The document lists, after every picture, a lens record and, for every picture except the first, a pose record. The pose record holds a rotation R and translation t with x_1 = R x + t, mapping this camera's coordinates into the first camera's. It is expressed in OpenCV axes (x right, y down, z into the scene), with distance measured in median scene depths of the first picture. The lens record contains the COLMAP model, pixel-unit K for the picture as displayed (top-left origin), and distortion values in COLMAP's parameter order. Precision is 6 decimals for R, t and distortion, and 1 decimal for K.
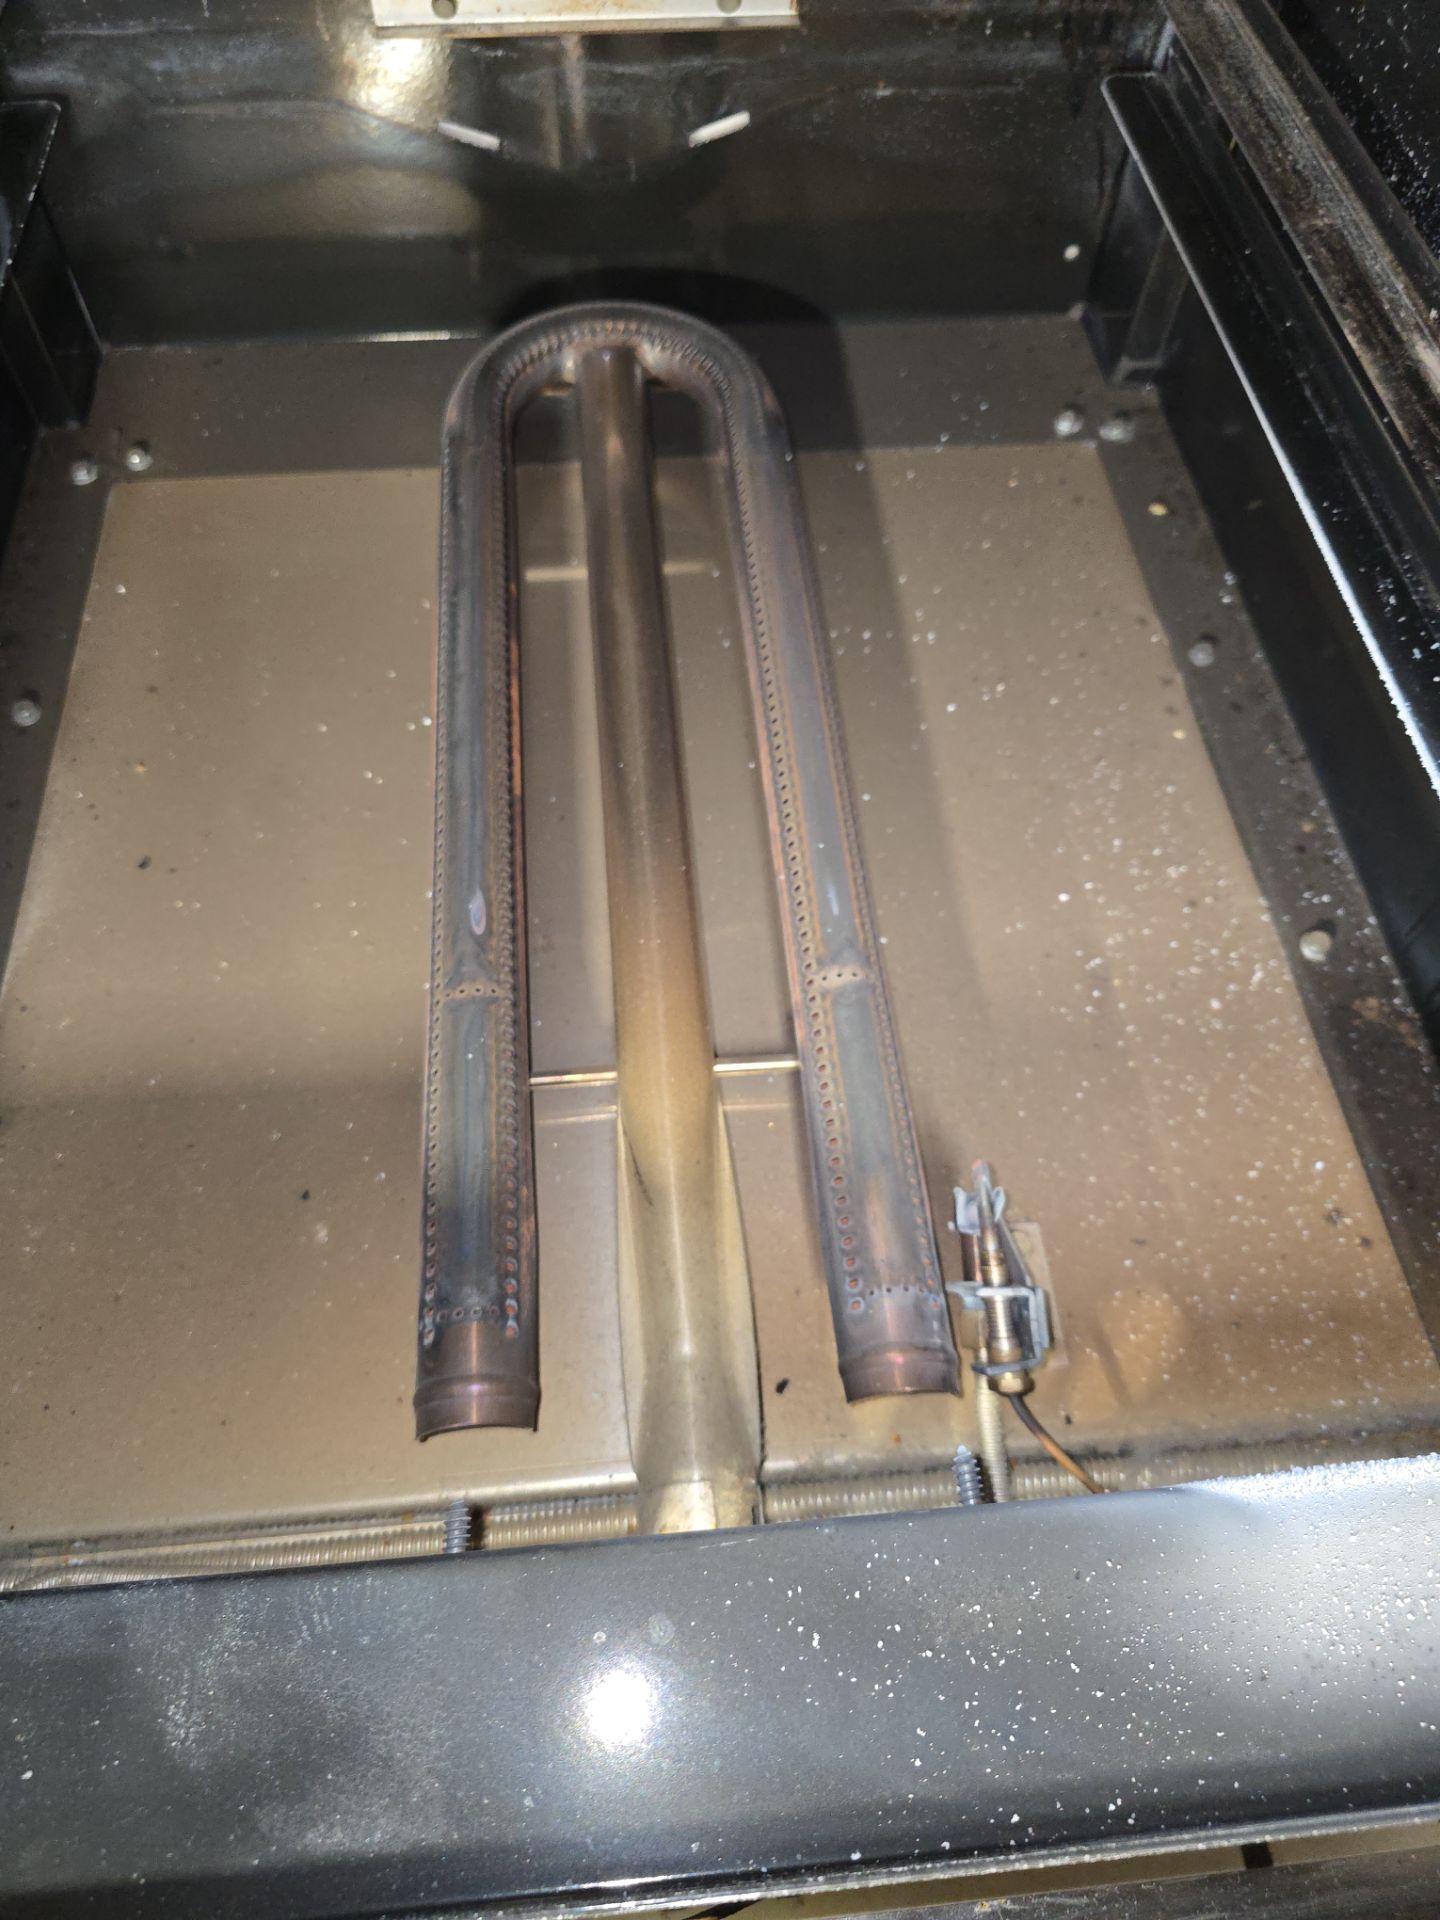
lens RADIAL K [[1348.5, 0, 720.0], [0, 1348.5, 960.0], [0, 0, 1]] dist [0.036237, -0.080673]
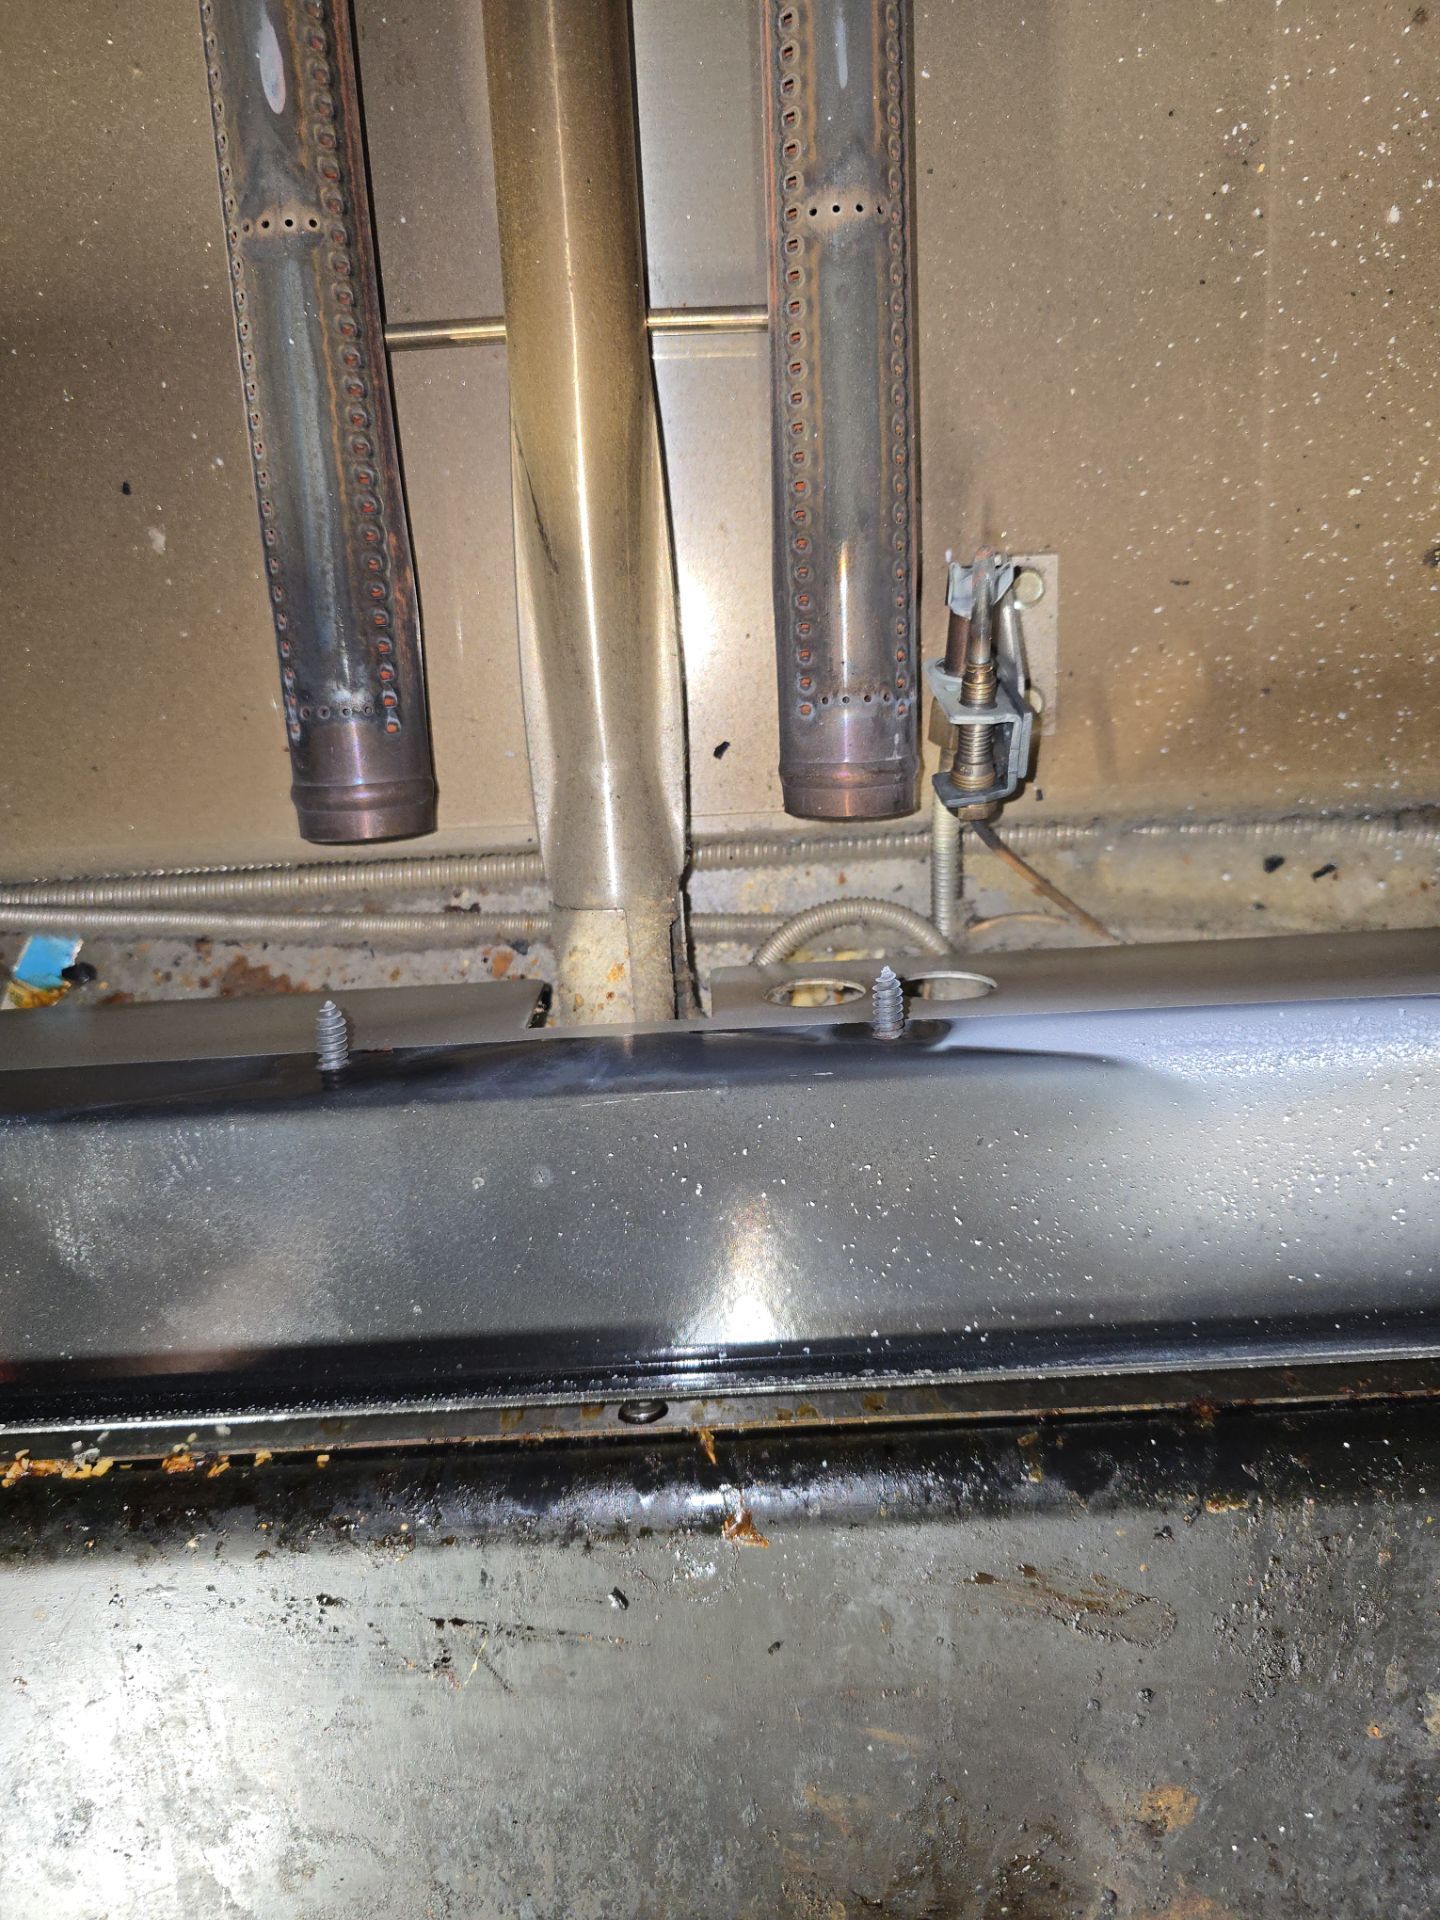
lens RADIAL K [[1333.4, 0, 720.0], [0, 1333.4, 960.0], [0, 0, 1]] dist [-0.001474, -0.013302]
pose [[0.998850, 0.047607, -0.005629, 0.059016], [-0.029328, 0.699732, 0.713803, -0.214916], [0.037921, -0.712817, 0.700324, 0.312131]]
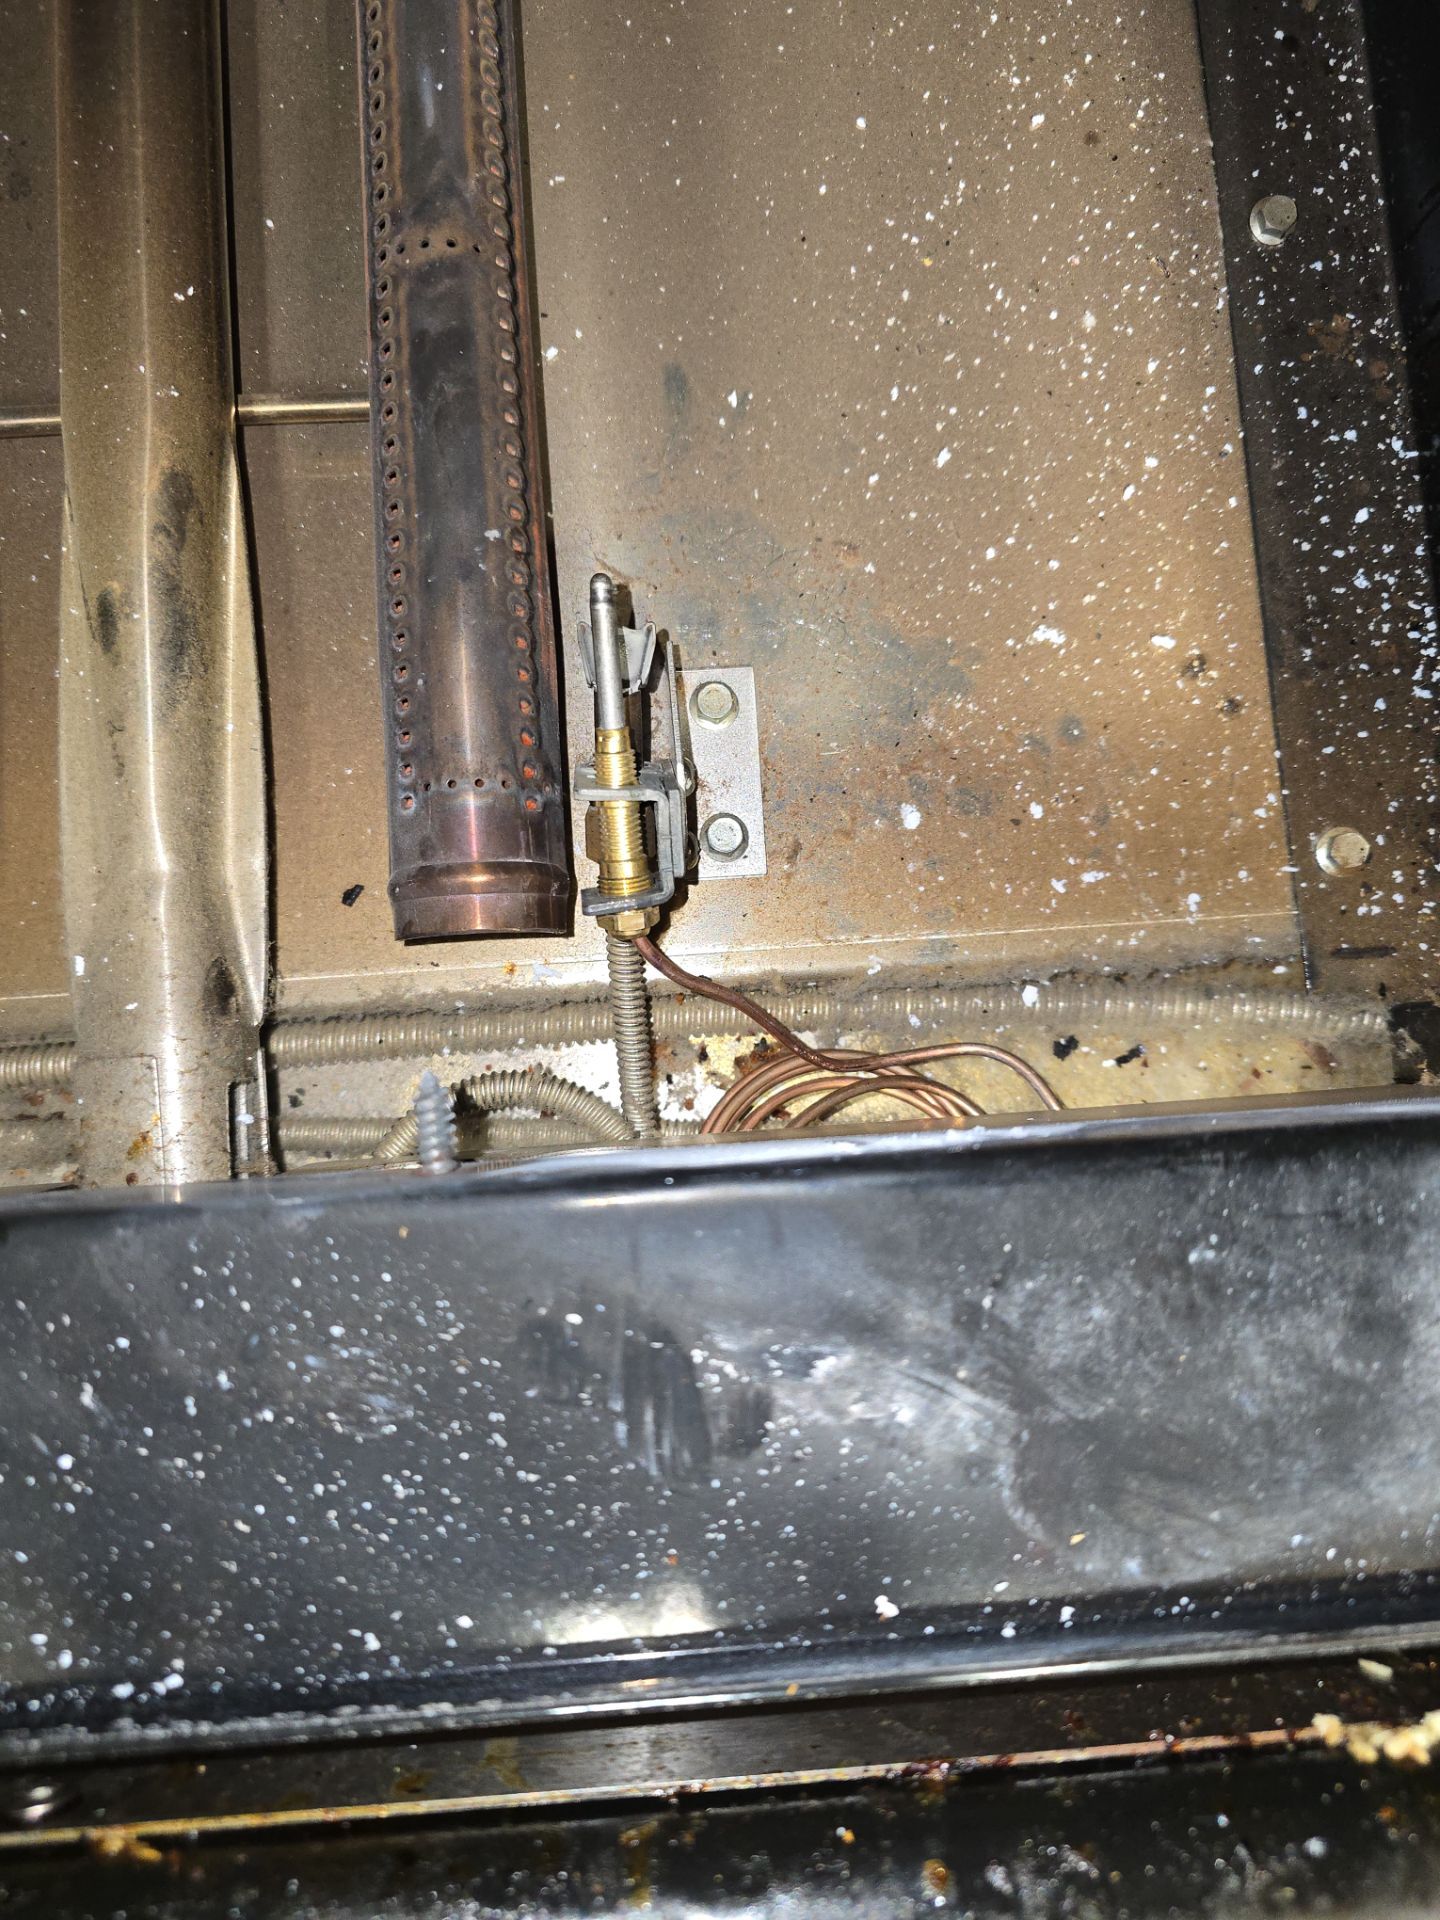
lens RADIAL K [[1333.4, 0, 720.0], [0, 1333.4, 960.0], [0, 0, 1]] dist [-0.001474, -0.013302]
pose [[0.999526, 0.030774, 0.001155, 0.250634], [-0.027796, 0.885379, 0.464038, 0.017511], [0.013257, -0.463851, 0.885814, 0.384920]]
